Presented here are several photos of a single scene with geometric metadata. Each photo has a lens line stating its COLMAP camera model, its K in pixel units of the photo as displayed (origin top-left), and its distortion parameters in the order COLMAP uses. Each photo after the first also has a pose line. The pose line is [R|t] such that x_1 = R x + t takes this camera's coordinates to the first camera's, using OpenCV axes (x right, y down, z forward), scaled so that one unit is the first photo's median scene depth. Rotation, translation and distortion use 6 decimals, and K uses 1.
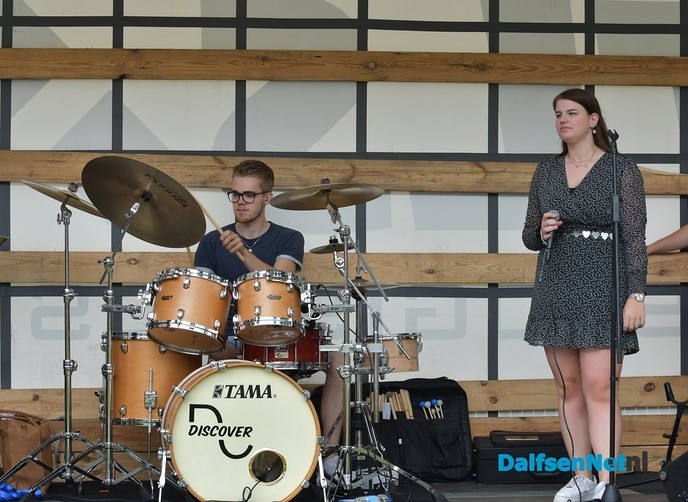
lens RADIAL K [[2360.3, 0, 342.6], [0, 2360.3, 247.0], [0, 0, 1]] dist [-0.351354, 0.000000]
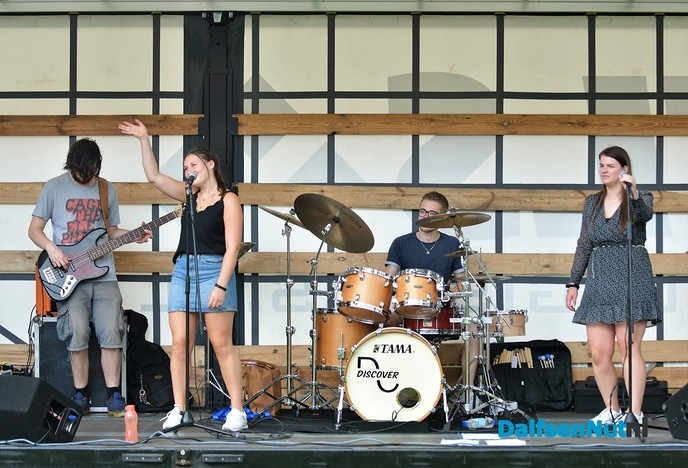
lens RADIAL K [[2304.4, 0, 346.1], [0, 2304.4, 233.9], [0, 0, 1]] dist [-0.367342, 0.000000]
pose [[0.986327, 0.002714, -0.164775, 0.153650], [-0.000200, 0.999883, 0.015272, -0.032012], [0.164797, -0.015030, 0.986213, -0.425773]]
